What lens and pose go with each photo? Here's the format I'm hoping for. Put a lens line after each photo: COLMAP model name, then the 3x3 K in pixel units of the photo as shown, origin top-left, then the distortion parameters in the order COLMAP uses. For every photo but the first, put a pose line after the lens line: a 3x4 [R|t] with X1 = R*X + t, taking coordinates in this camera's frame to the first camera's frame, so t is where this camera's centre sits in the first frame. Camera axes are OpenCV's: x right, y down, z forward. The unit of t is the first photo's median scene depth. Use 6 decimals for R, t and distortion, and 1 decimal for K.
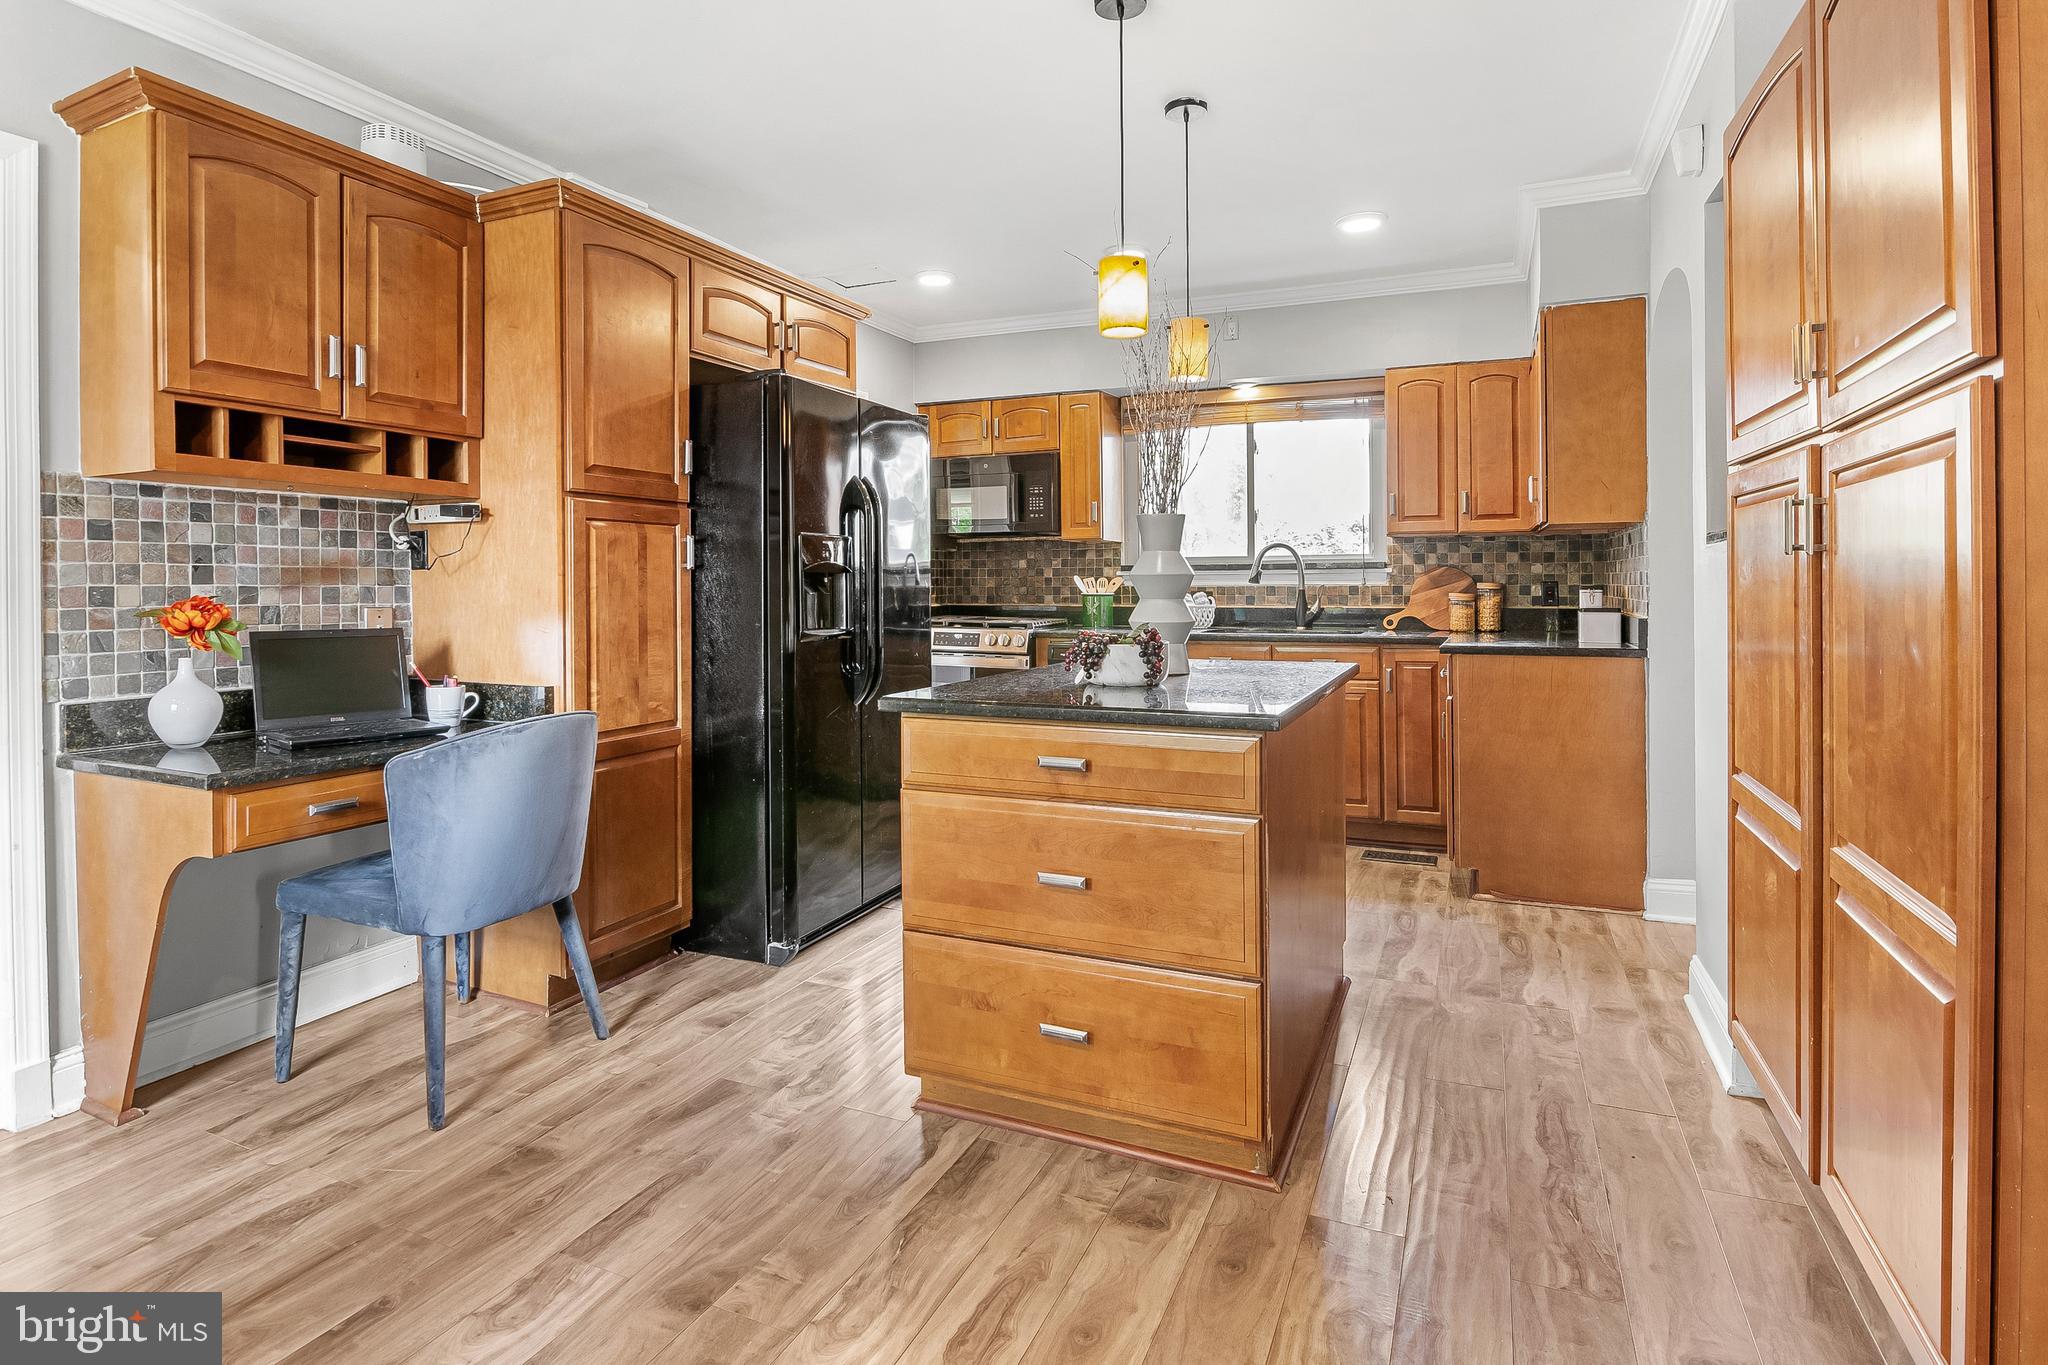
lens RADIAL K [[1013.6, 0, 1019.9], [0, 1013.6, 592.0], [0, 0, 1]] dist [-0.002891, -0.006776]
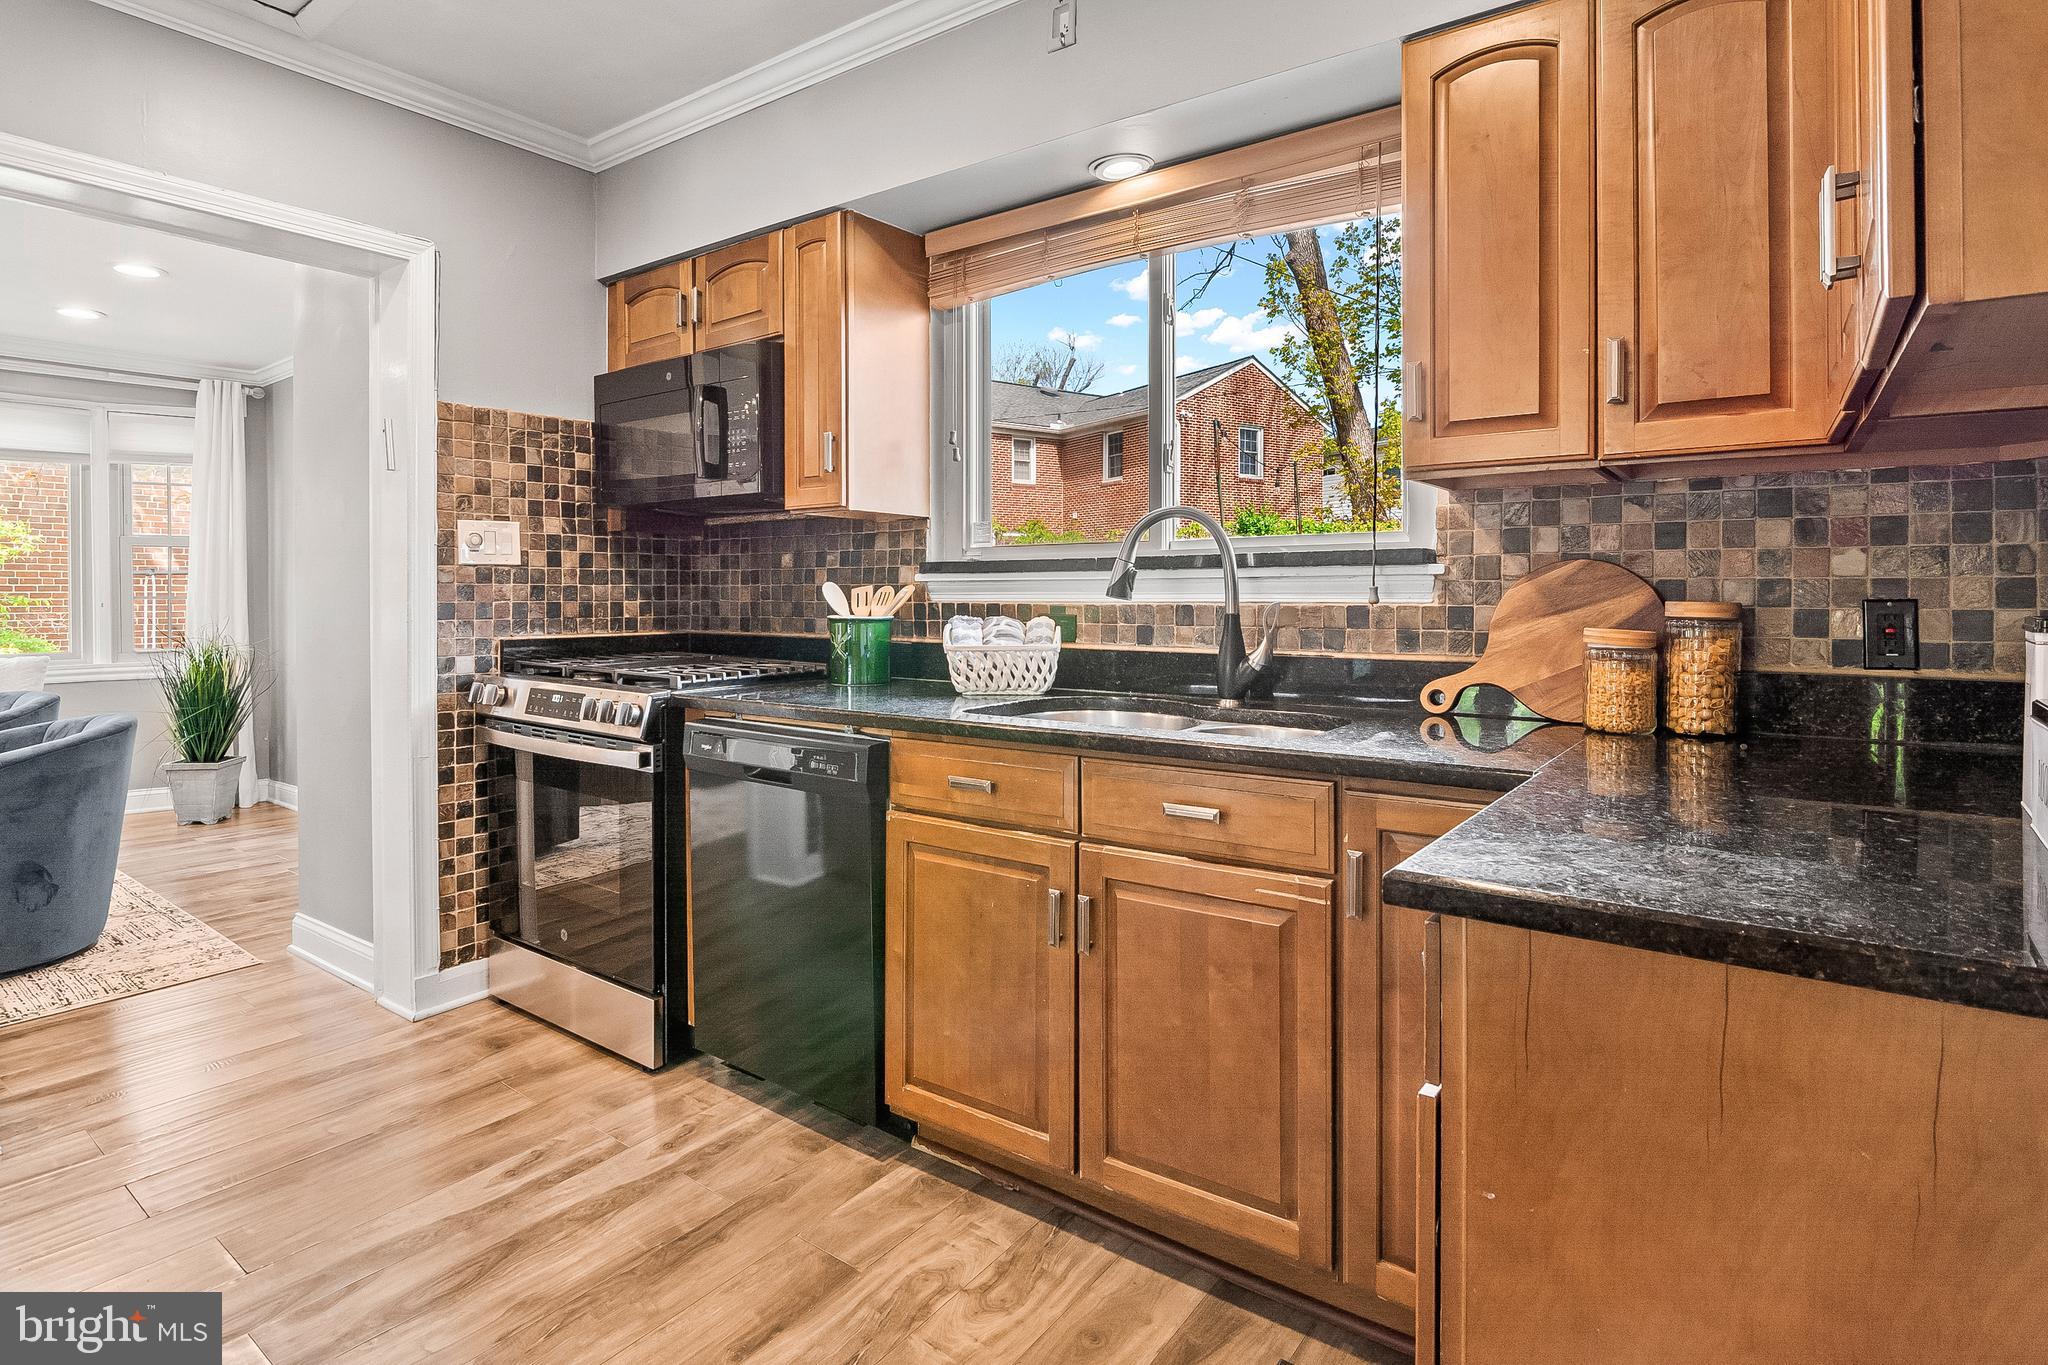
lens RADIAL K [[1013.6, 0, 1025.4], [0, 1013.6, 611.1], [0, 0, 1]] dist [-0.002891, -0.006776]
pose [[0.978089, 0.007391, -0.208055, 0.402985], [-0.005409, 0.999934, 0.010092, -0.010706], [0.208116, -0.008746, 0.978065, 0.793021]]
